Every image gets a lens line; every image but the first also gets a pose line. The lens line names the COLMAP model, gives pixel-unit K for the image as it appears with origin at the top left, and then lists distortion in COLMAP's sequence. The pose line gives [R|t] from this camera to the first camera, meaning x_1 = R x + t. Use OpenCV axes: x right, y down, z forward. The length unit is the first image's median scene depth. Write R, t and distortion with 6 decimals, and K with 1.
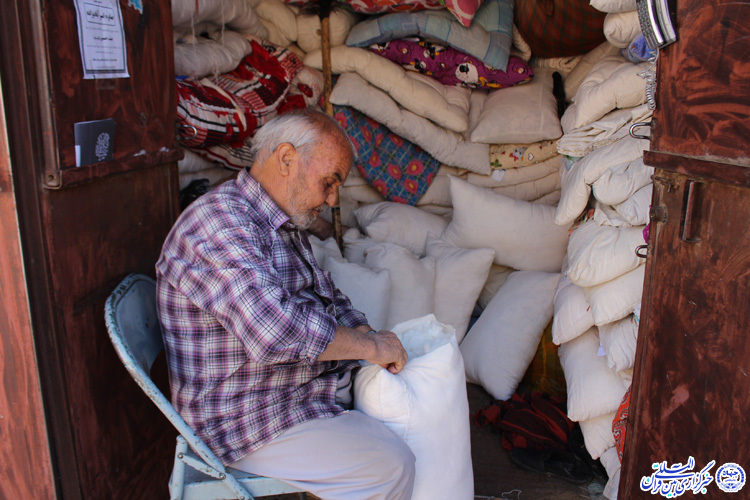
lens RADIAL K [[605.2, 0, 373.9], [0, 605.2, 247.1], [0, 0, 1]] dist [-0.119133, 0.023911]
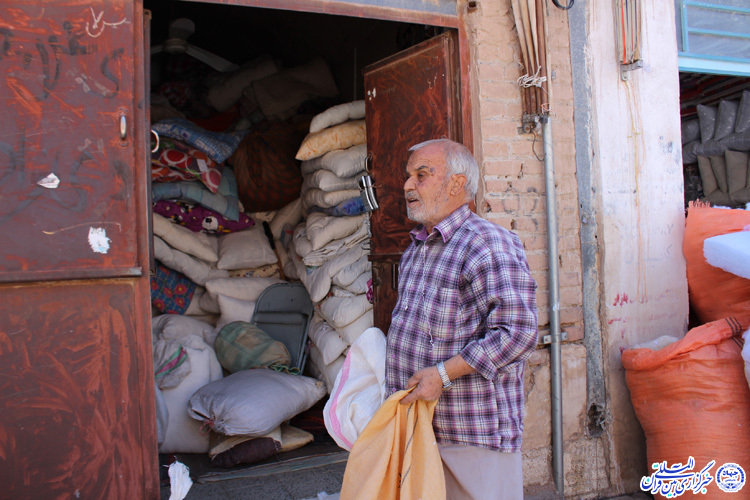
lens RADIAL K [[605.2, 0, 376.0], [0, 605.2, 250.3], [0, 0, 1]] dist [-0.119133, 0.023911]
pose [[0.804281, -0.027176, 0.593627, -0.540495], [0.165727, 0.969578, -0.180150, 0.147057], [-0.570672, 0.243271, 0.784317, -0.513439]]
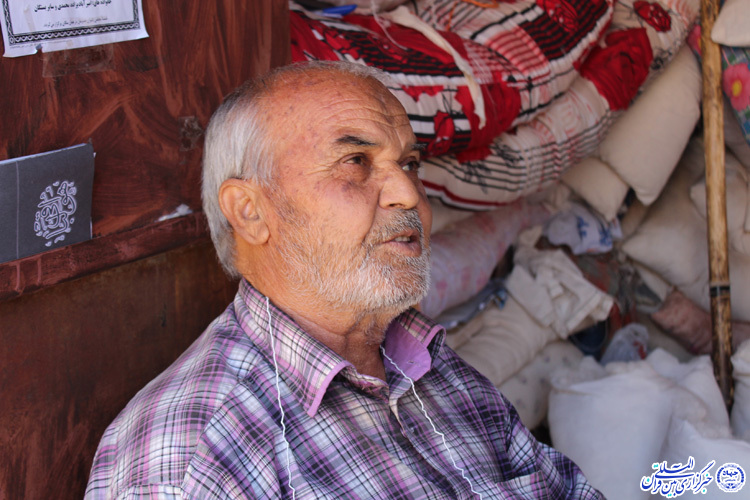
lens RADIAL K [[1233.6, 0, 375.8], [0, 1233.6, 252.3], [0, 0, 1]] dist [-0.022549, 0.000000]
pose [[0.930030, 0.030111, -0.366248, 0.038628], [-0.046862, 0.998218, -0.036931, -0.060691], [0.364483, 0.051510, 0.929784, 0.132386]]
